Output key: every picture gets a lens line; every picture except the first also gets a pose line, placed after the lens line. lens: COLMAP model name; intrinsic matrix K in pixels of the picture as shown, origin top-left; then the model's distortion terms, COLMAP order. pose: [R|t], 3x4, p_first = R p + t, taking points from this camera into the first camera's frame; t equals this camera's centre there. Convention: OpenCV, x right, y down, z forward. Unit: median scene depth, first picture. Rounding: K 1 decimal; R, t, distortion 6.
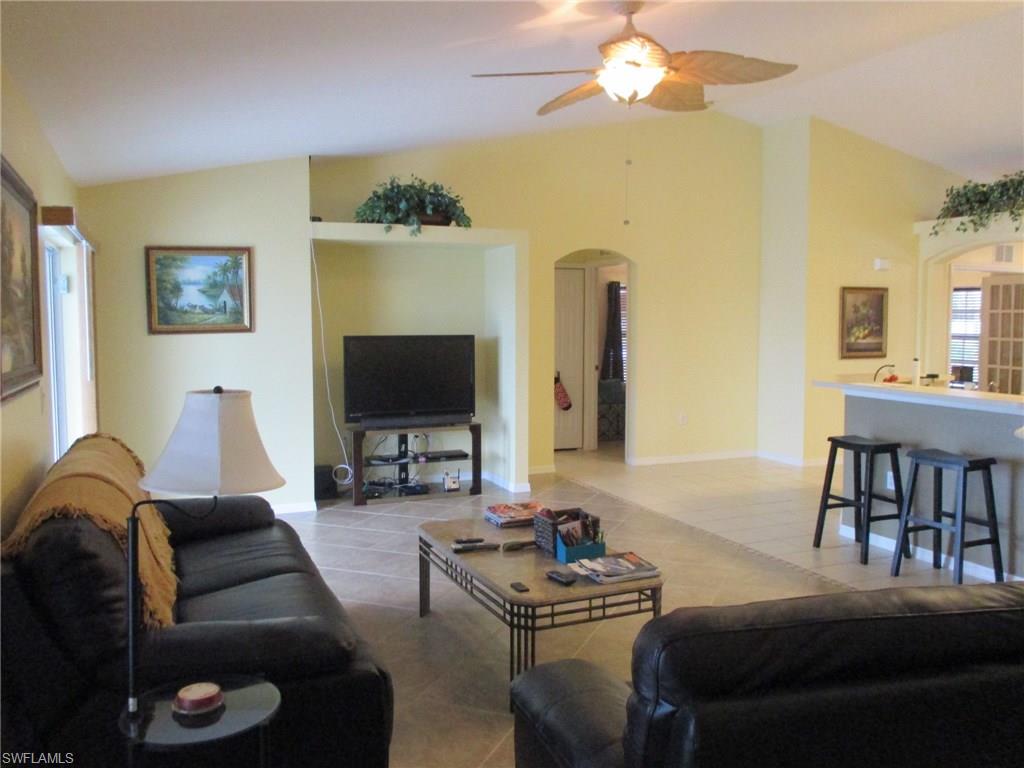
lens RADIAL K [[852.0, 0, 511.3], [0, 852.0, 382.8], [0, 0, 1]] dist [-0.056147, 0.039238]
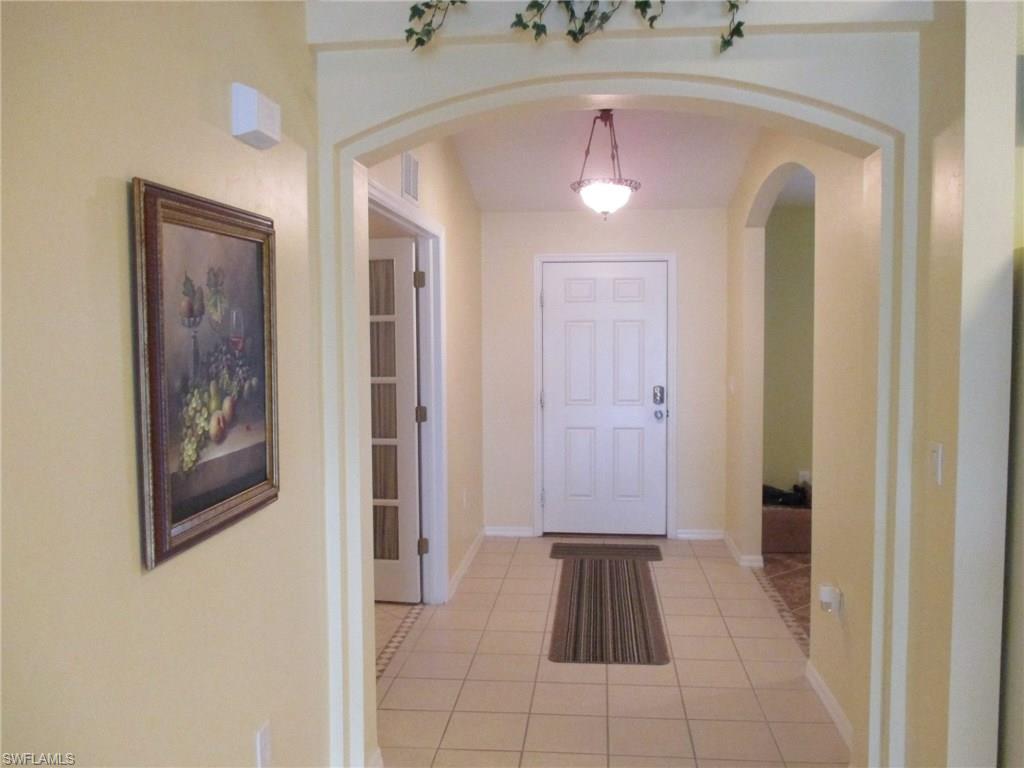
lens RADIAL K [[852.0, 0, 511.1], [0, 852.0, 382.5], [0, 0, 1]] dist [-0.056147, 0.039238]
pose [[0.488958, -0.059317, 0.870288, 0.264986], [0.074721, 0.996866, 0.025963, -0.067384], [-0.869101, 0.052334, 0.491858, 0.828966]]
